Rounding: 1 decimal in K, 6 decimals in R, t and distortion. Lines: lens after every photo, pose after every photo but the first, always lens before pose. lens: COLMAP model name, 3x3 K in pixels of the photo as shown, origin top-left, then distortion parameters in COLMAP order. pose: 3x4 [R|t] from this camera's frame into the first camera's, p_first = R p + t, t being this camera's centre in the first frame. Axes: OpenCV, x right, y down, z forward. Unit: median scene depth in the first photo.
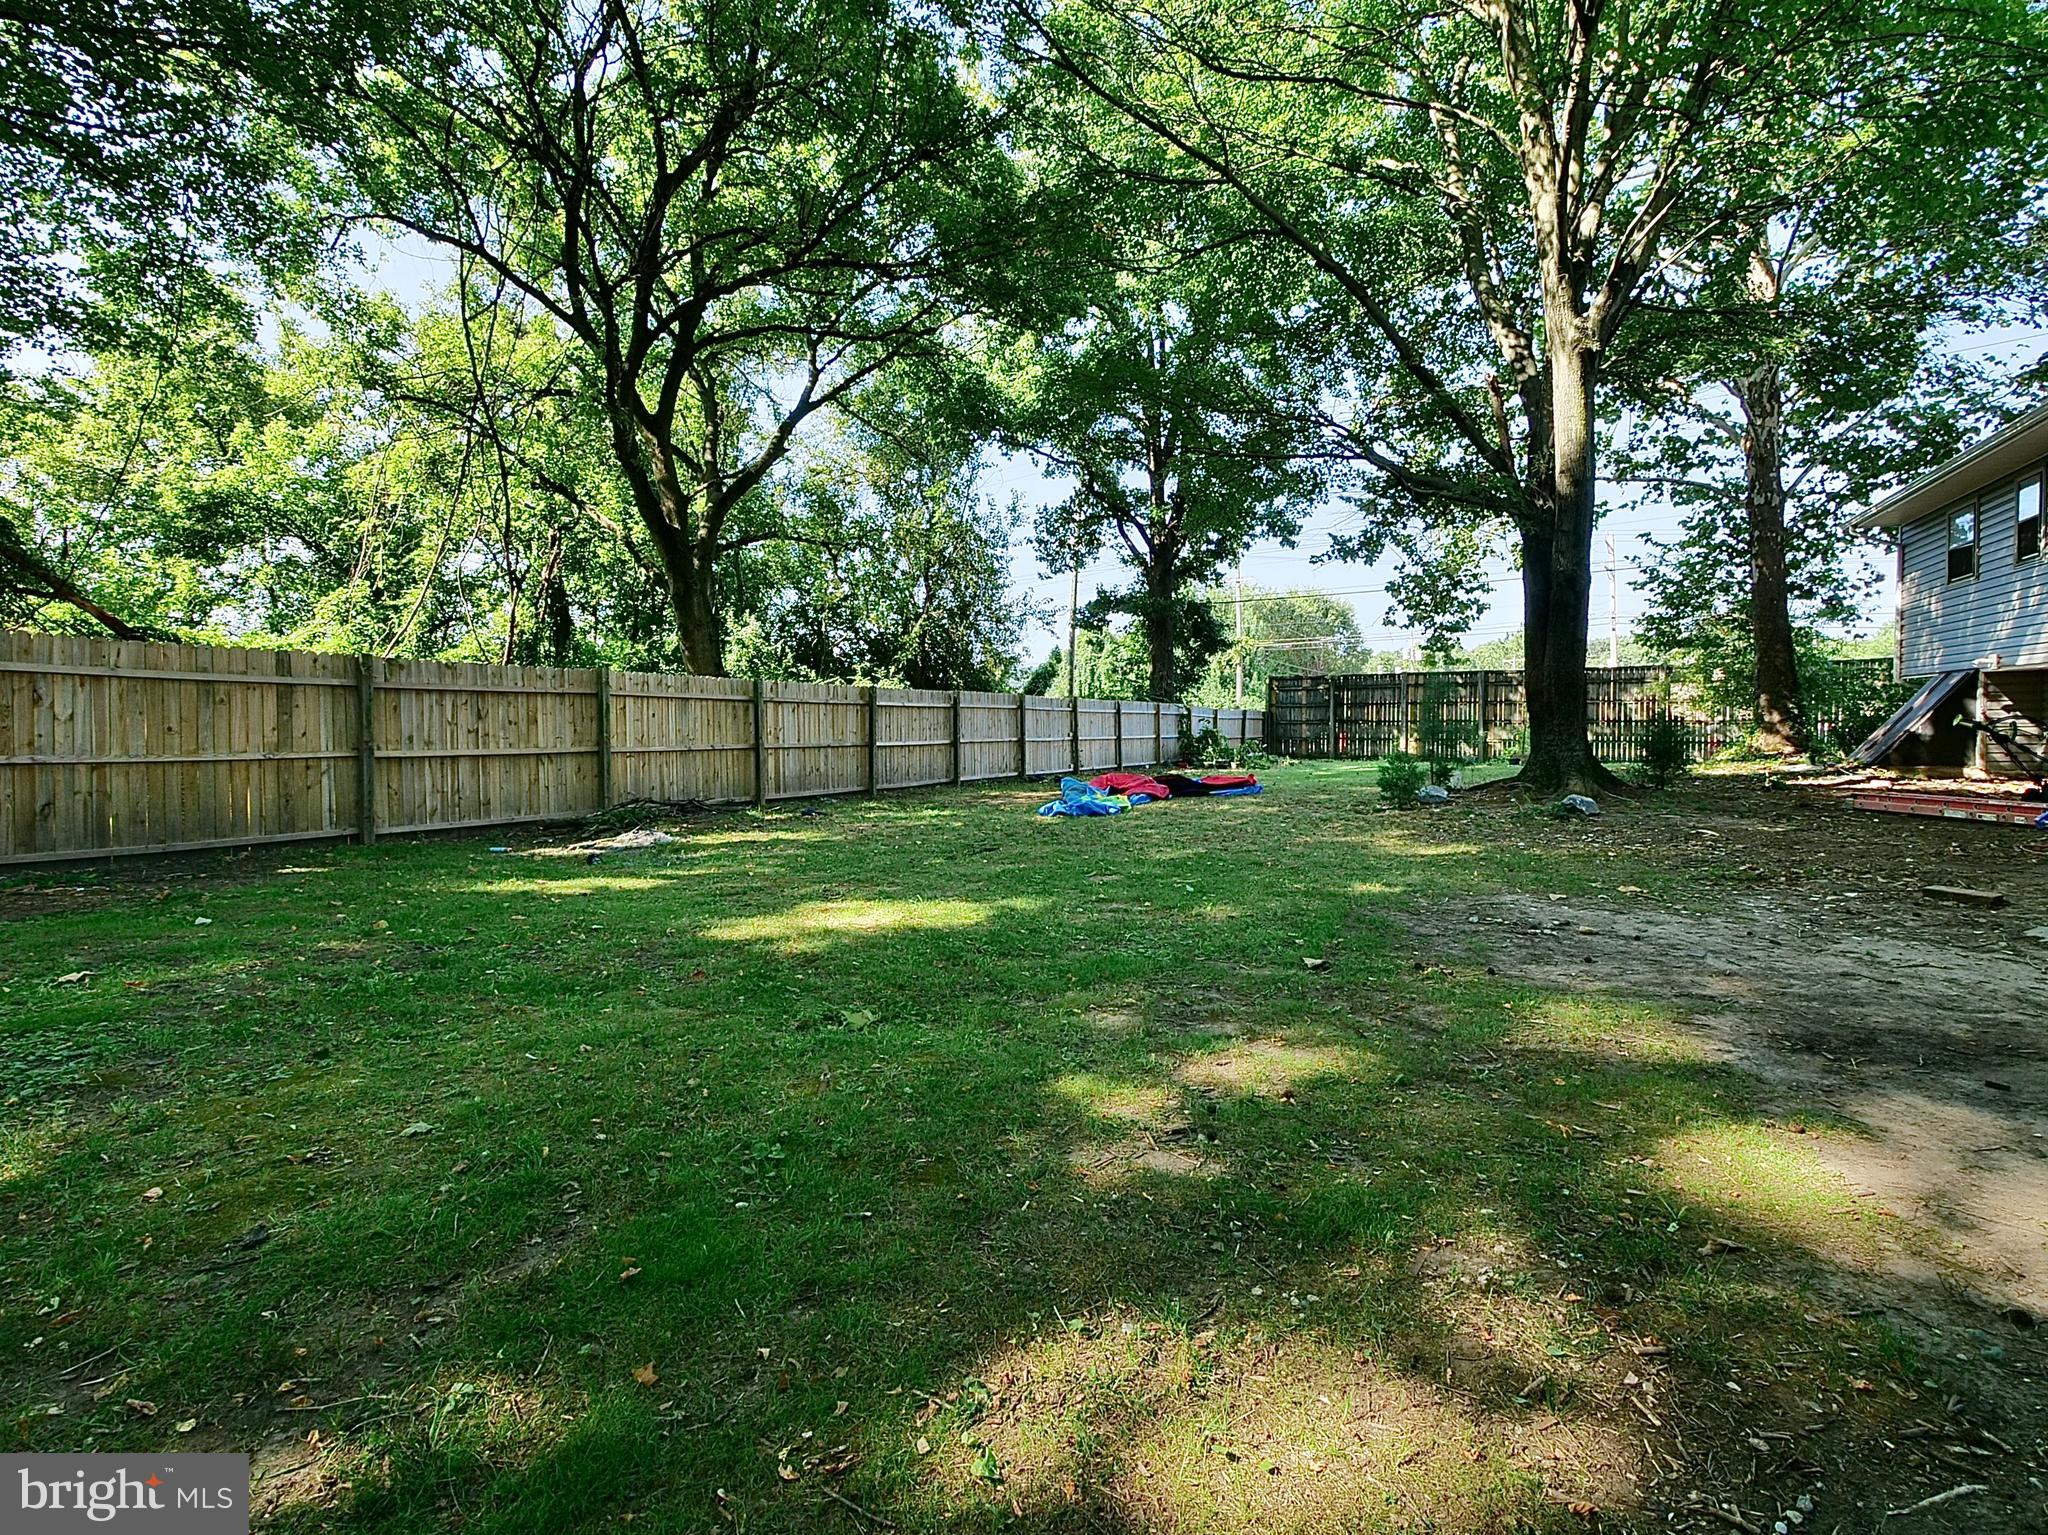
lens RADIAL K [[910.2, 0, 1034.9], [0, 910.2, 739.4], [0, 0, 1]] dist [-0.003517, -0.001261]
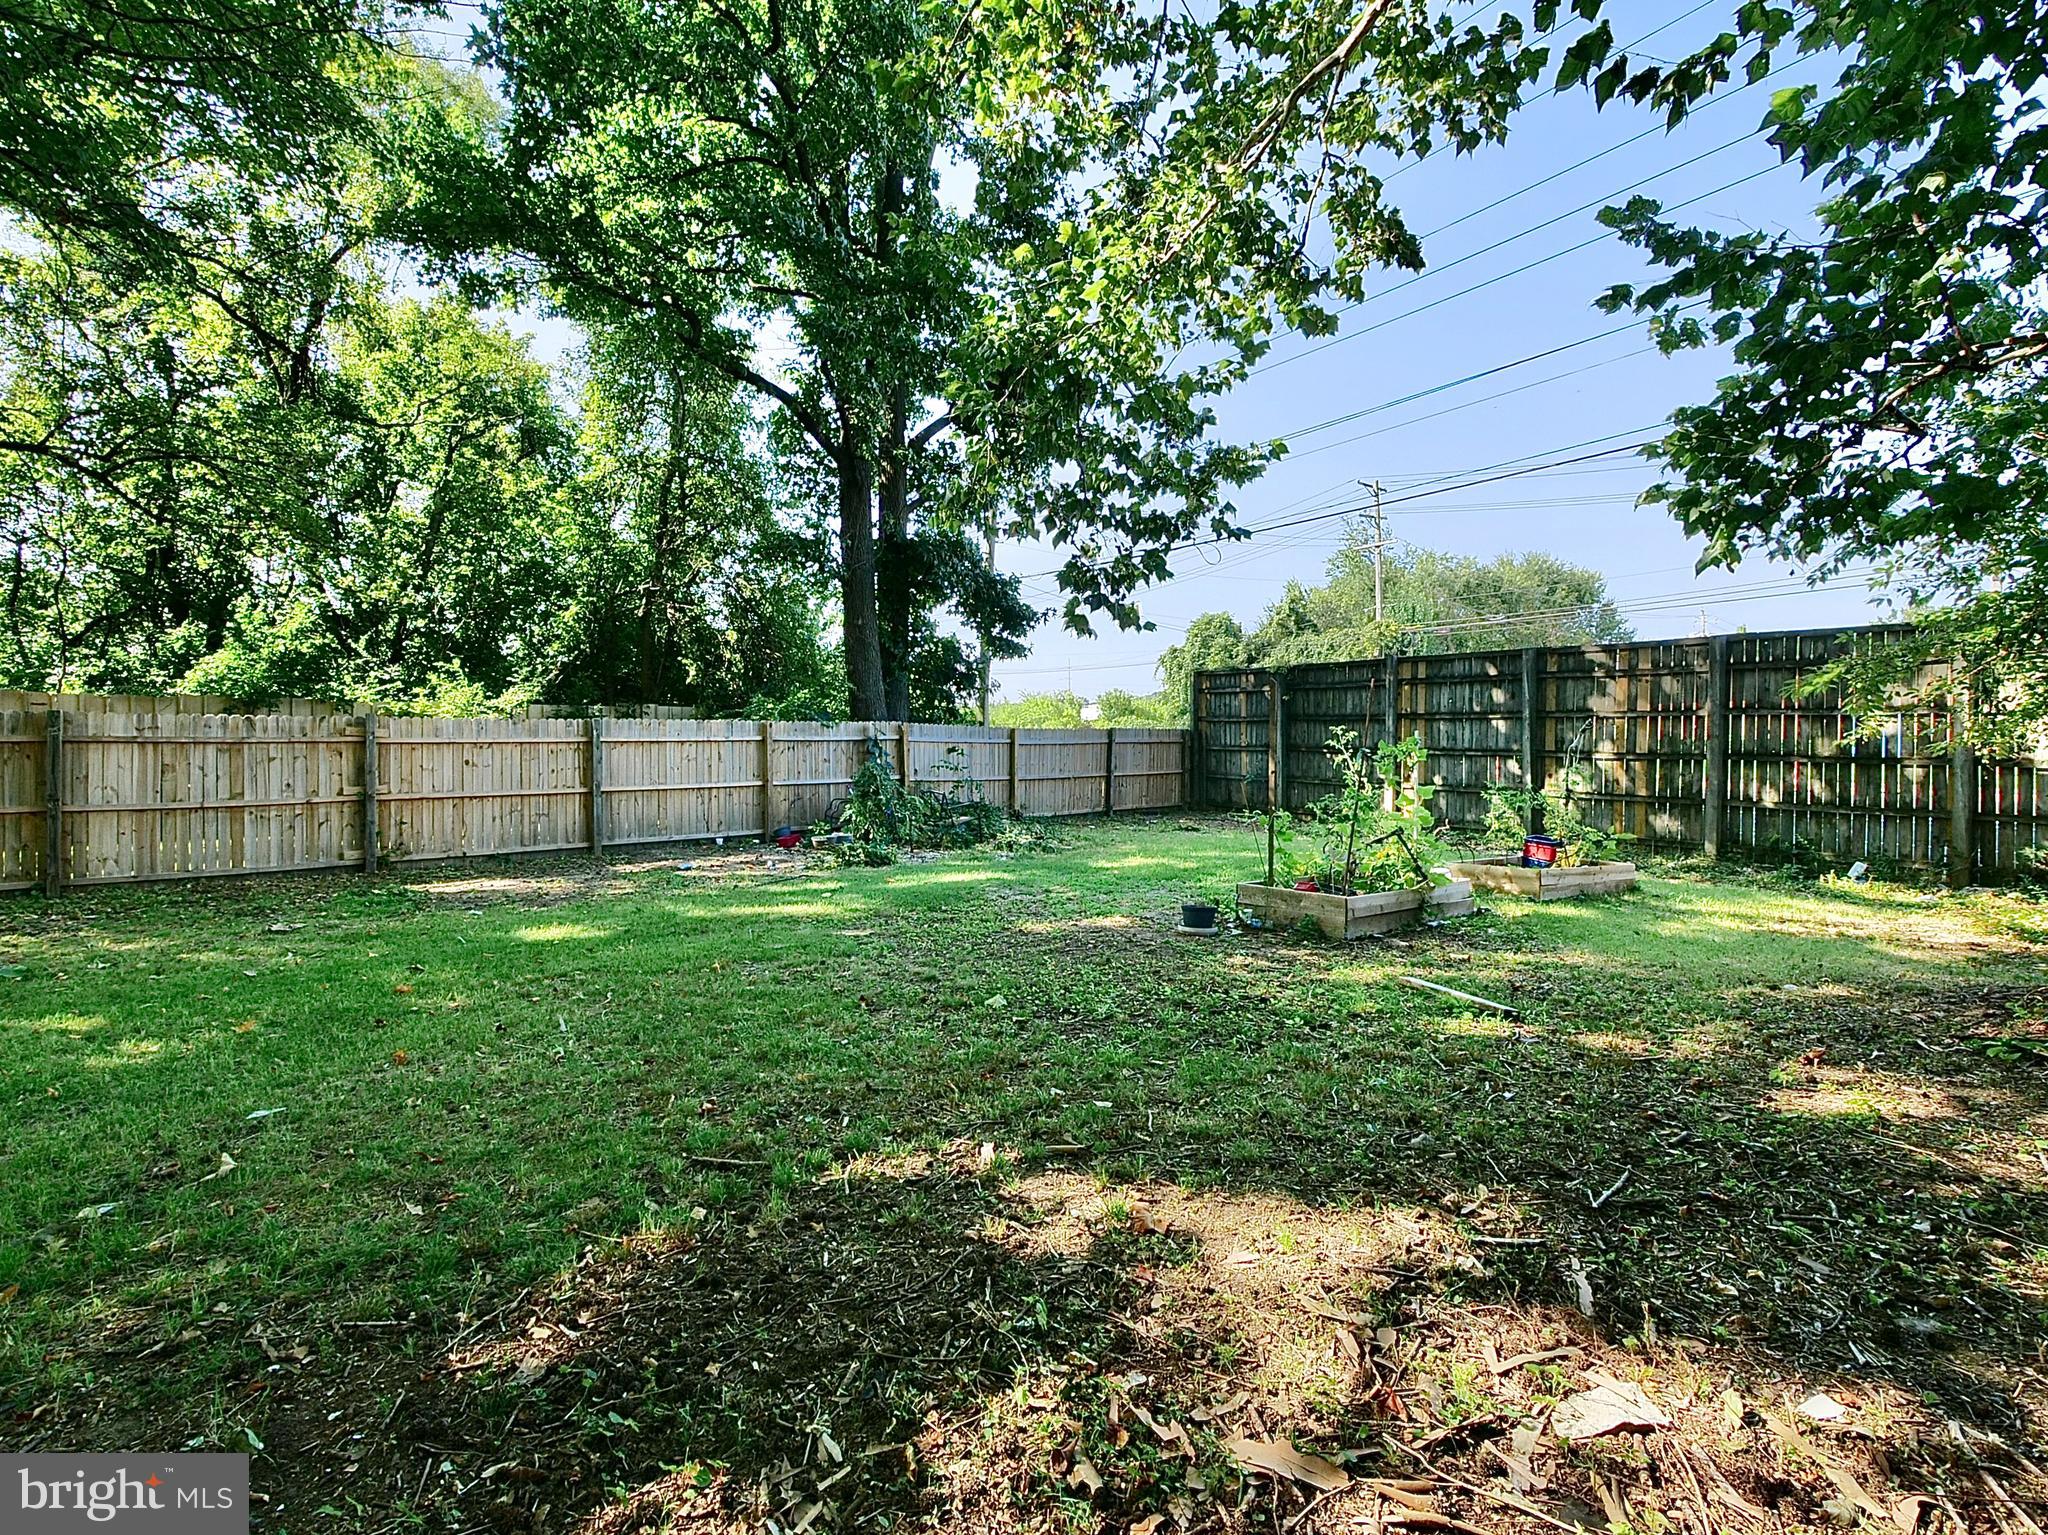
lens RADIAL K [[910.2, 0, 1034.9], [0, 910.2, 739.4], [0, 0, 1]] dist [-0.003517, -0.001261]
pose [[0.962012, 0.004767, -0.272967, 0.371961], [-0.007073, 0.999947, -0.007464, -0.023046], [0.272917, 0.009111, 0.961995, 0.471764]]
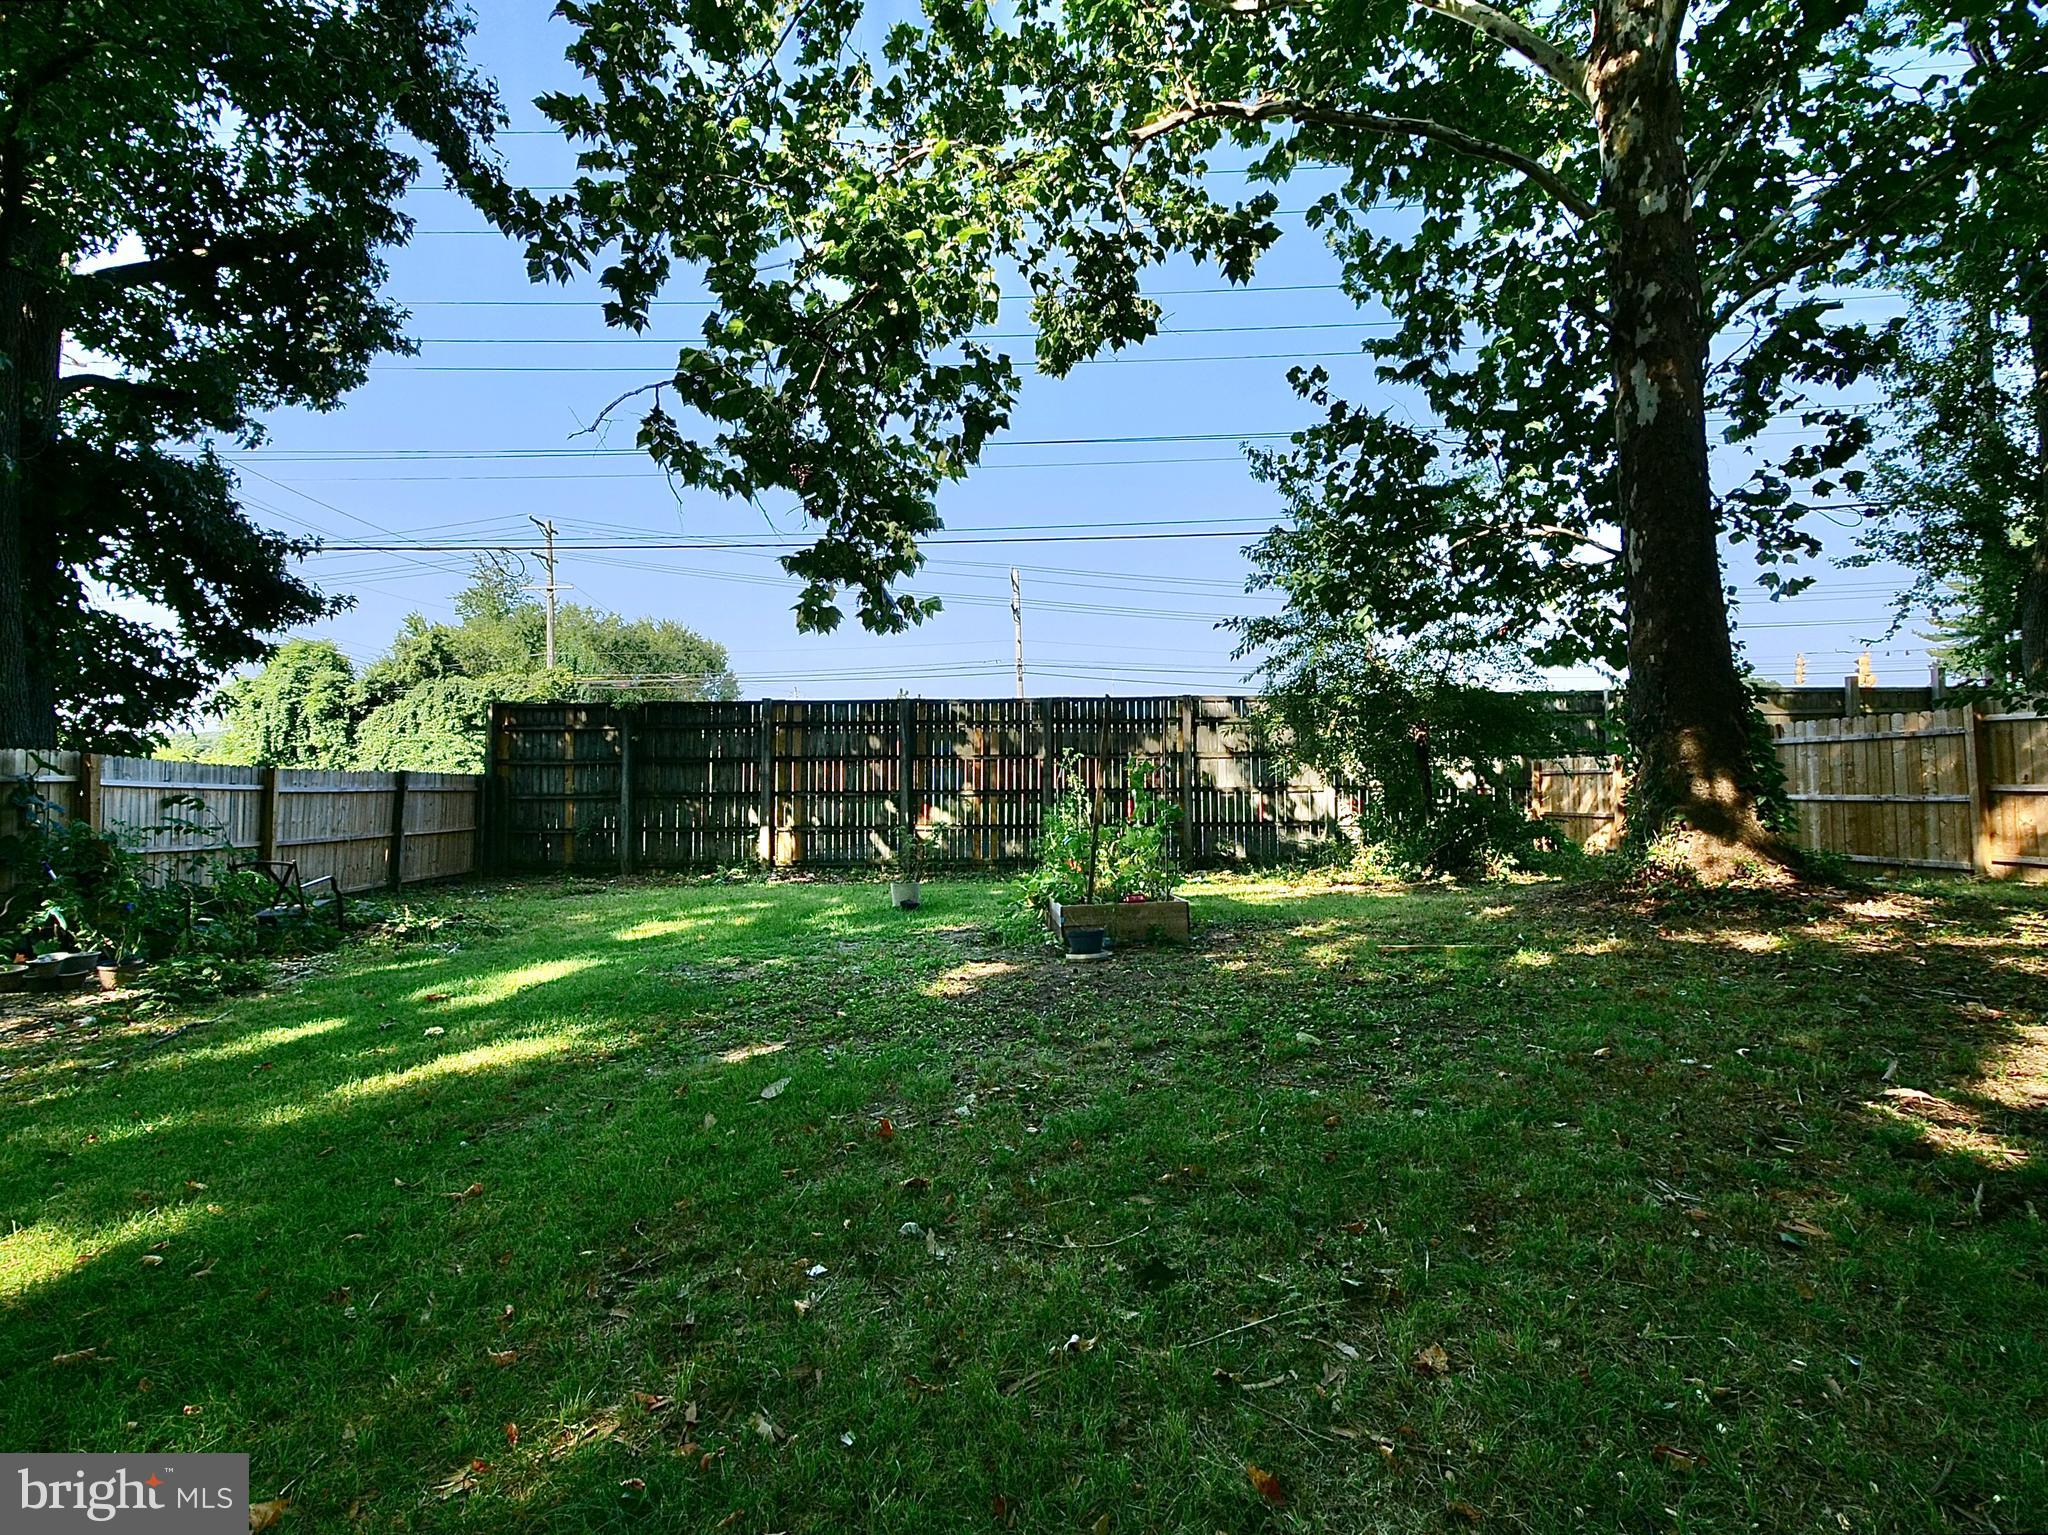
lens RADIAL K [[910.2, 0, 1034.9], [0, 910.2, 739.4], [0, 0, 1]] dist [-0.003517, -0.001261]
pose [[0.793967, 0.027482, 0.607339, 0.225648], [0.017818, 0.997497, -0.068430, -0.014804], [-0.607699, 0.065153, 0.791490, 0.529695]]
